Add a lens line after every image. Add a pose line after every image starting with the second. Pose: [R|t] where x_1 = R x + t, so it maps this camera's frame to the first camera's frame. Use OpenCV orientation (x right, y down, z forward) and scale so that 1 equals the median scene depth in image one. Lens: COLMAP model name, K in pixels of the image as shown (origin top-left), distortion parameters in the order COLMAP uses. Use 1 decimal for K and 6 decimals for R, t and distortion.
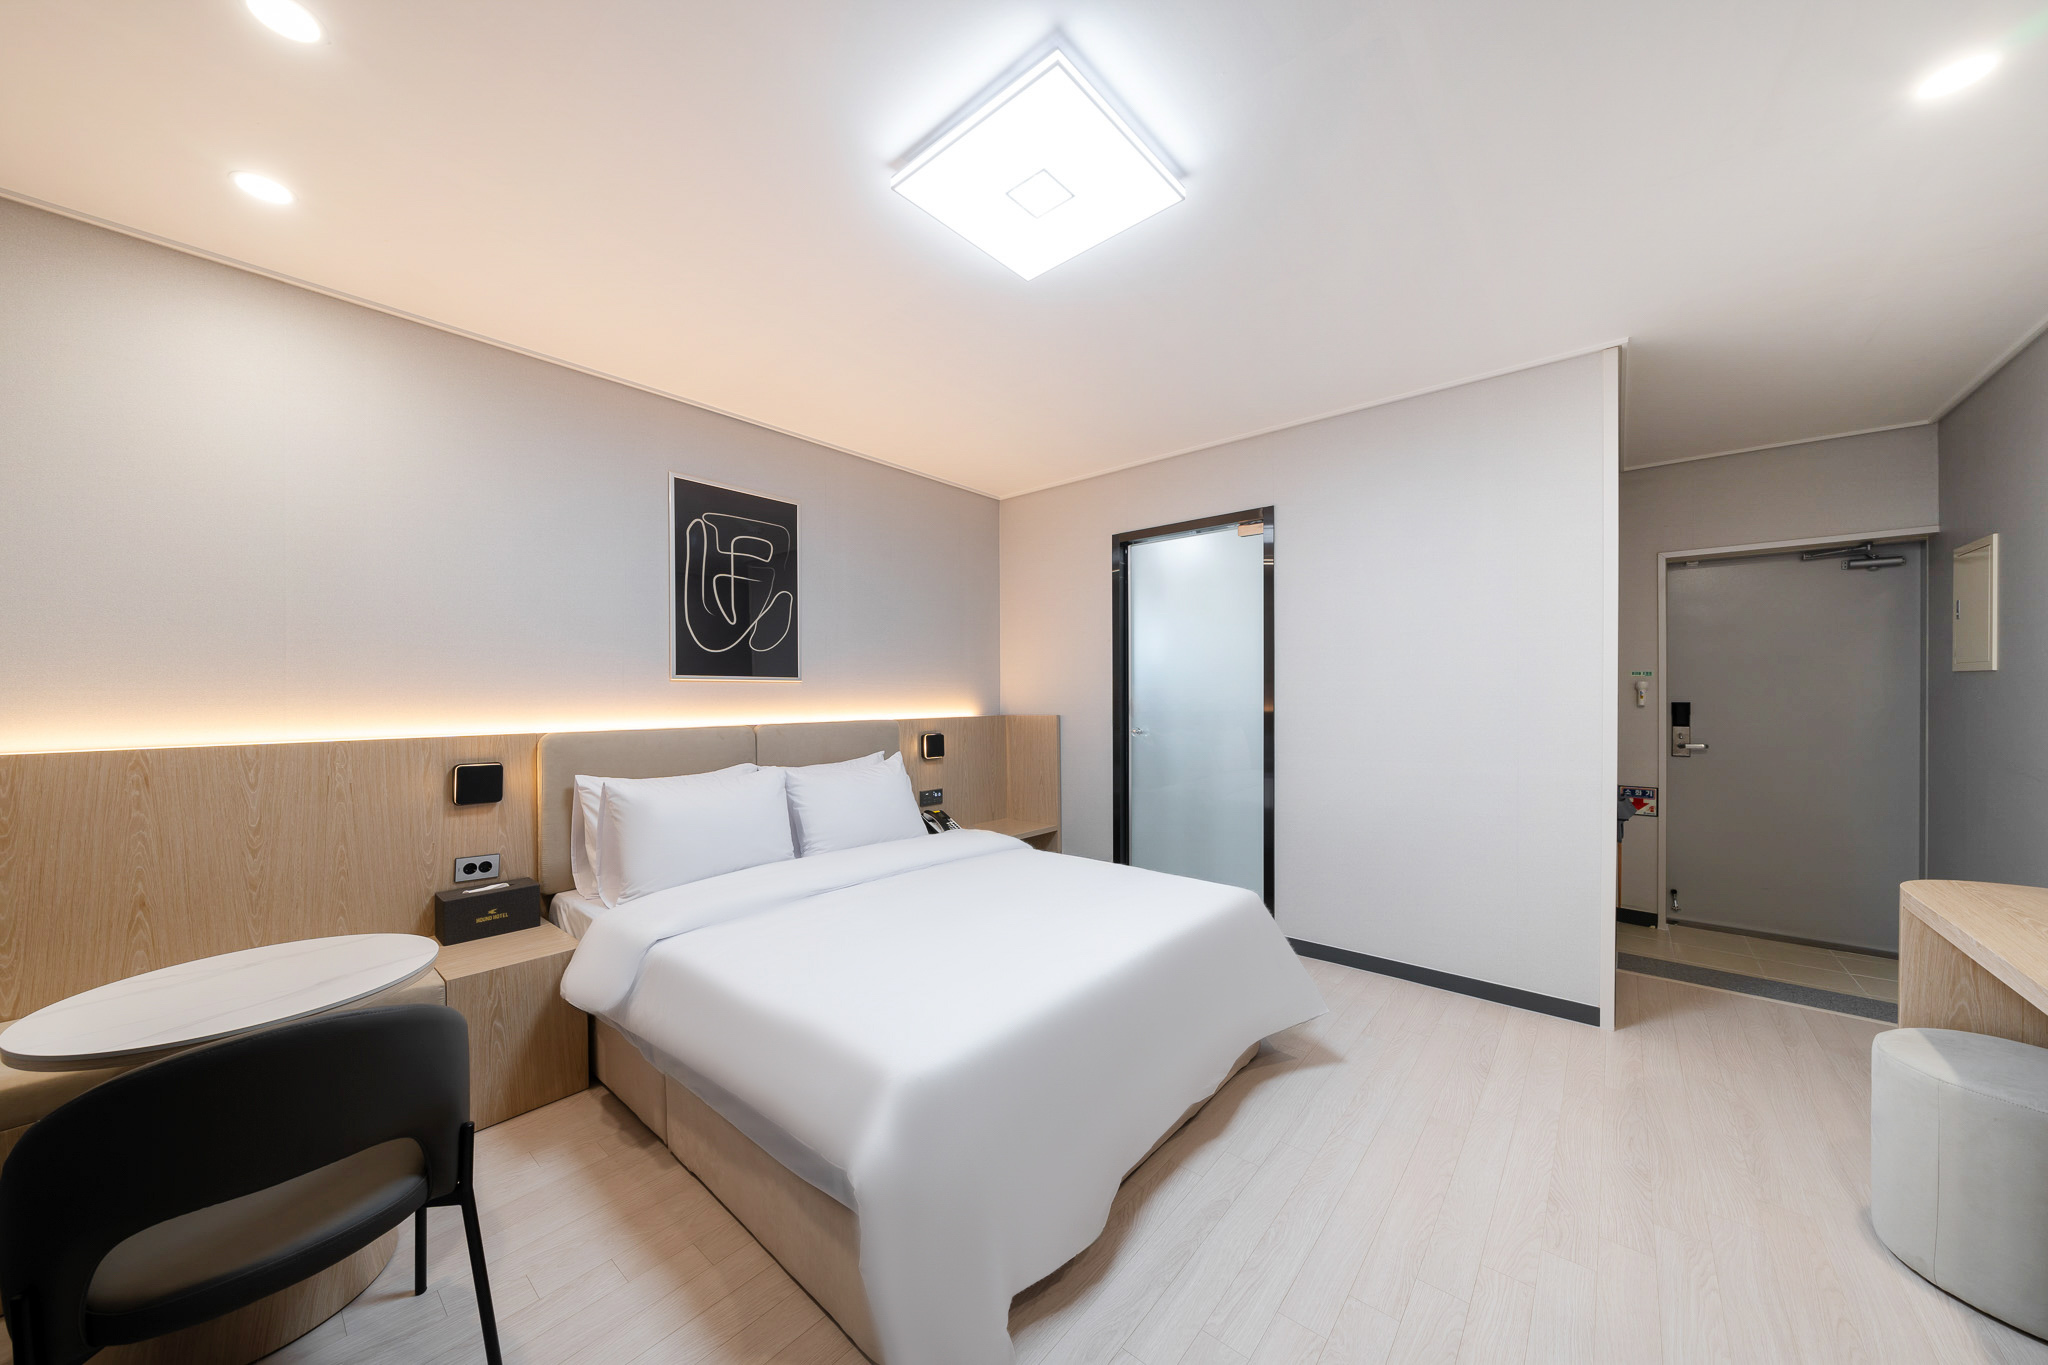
lens RADIAL K [[715.2, 0, 1015.6], [0, 715.2, 702.7], [0, 0, 1]] dist [0.008474, 0.000853]
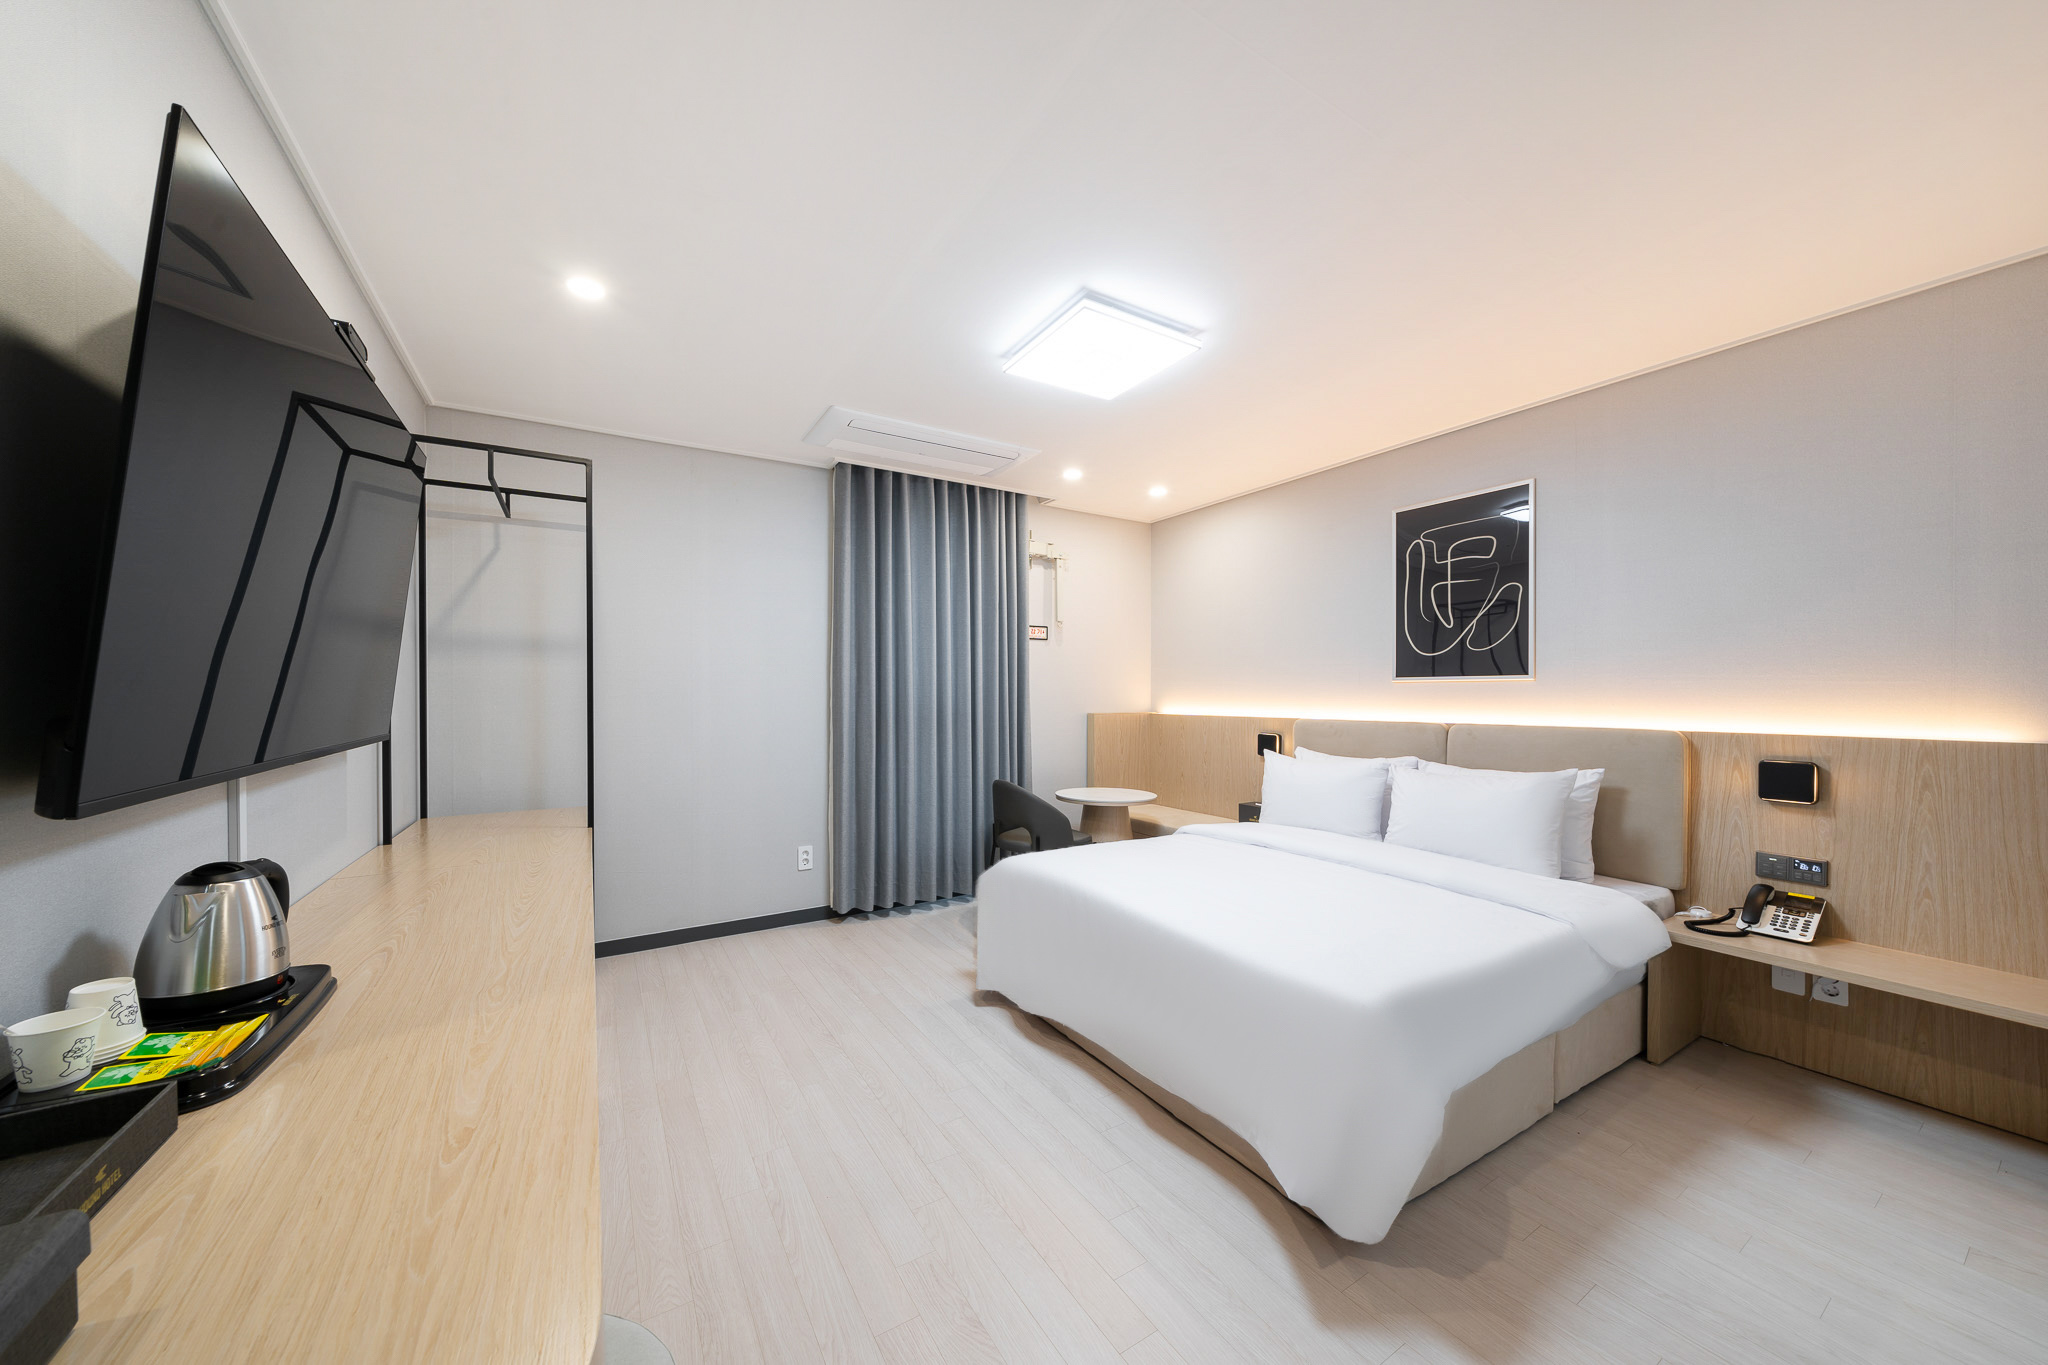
lens RADIAL K [[715.2, 0, 989.8], [0, 715.2, 708.4], [0, 0, 1]] dist [0.008474, 0.000853]
pose [[-0.346488, 0.029548, -0.937589, 0.854712], [-0.001054, 0.999491, 0.031888, -0.022436], [0.938054, 0.012037, -0.346281, 0.737822]]
